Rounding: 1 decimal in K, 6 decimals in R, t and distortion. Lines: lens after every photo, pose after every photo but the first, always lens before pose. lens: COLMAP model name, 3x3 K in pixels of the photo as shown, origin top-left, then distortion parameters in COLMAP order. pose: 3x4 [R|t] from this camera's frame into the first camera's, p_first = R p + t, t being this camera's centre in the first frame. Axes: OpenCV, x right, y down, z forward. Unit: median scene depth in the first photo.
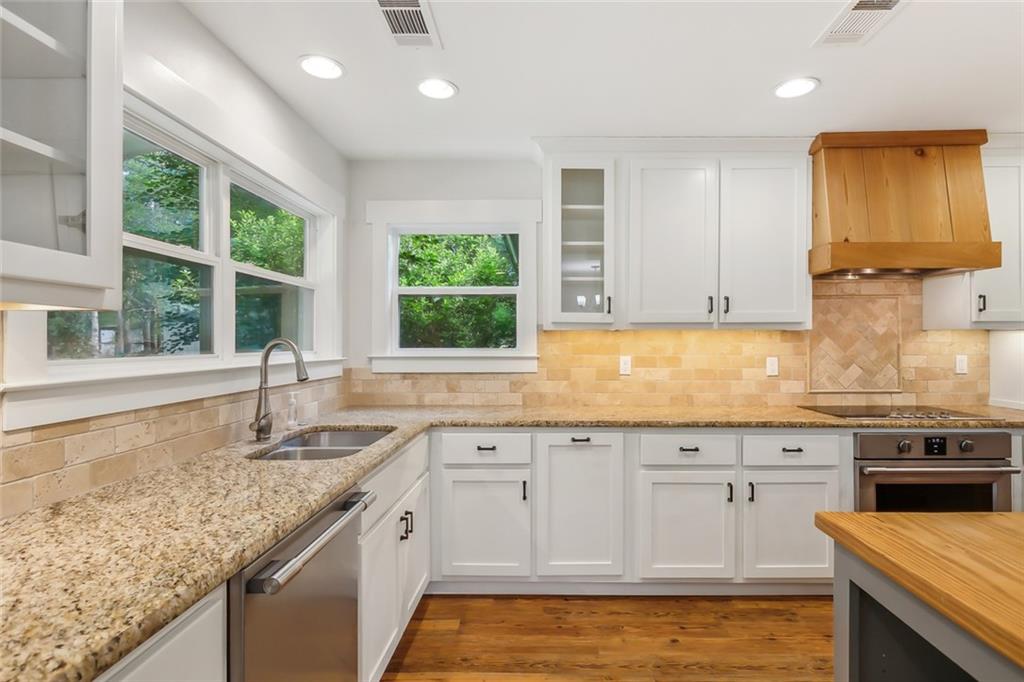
lens RADIAL K [[500.1, 0, 515.9], [0, 500.1, 341.6], [0, 0, 1]] dist [0.003703, 0.000673]
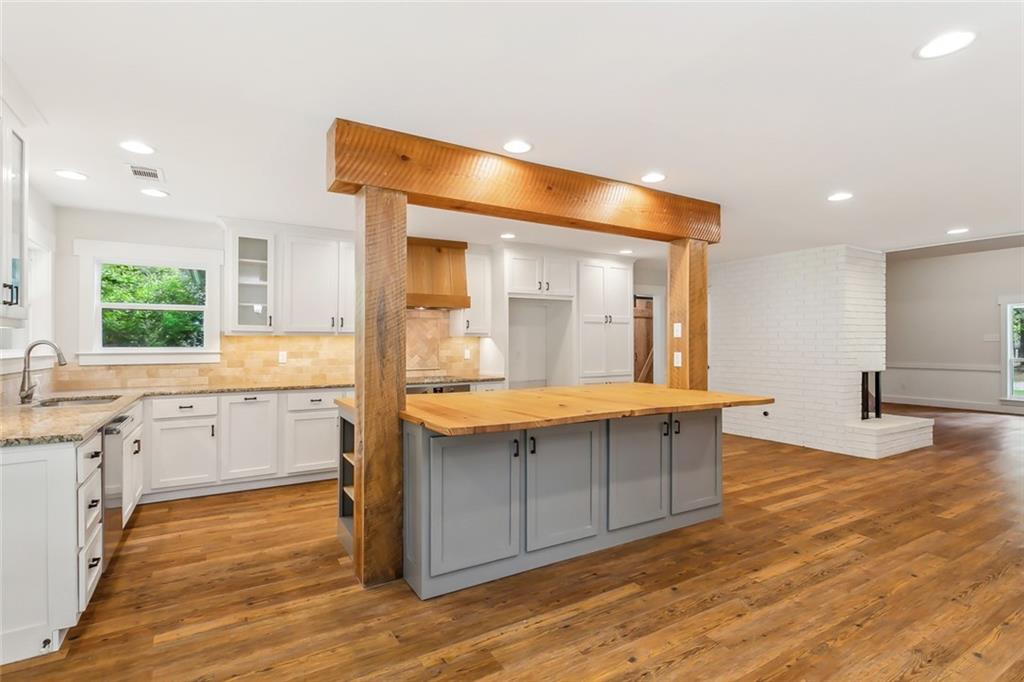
lens RADIAL K [[500.1, 0, 514.4], [0, 500.1, 339.1], [0, 0, 1]] dist [0.003703, 0.000673]
pose [[0.827930, 0.004794, 0.560810, -0.073114], [0.000833, 0.999952, -0.009778, 0.004646], [-0.560830, 0.008563, 0.827887, -0.798538]]
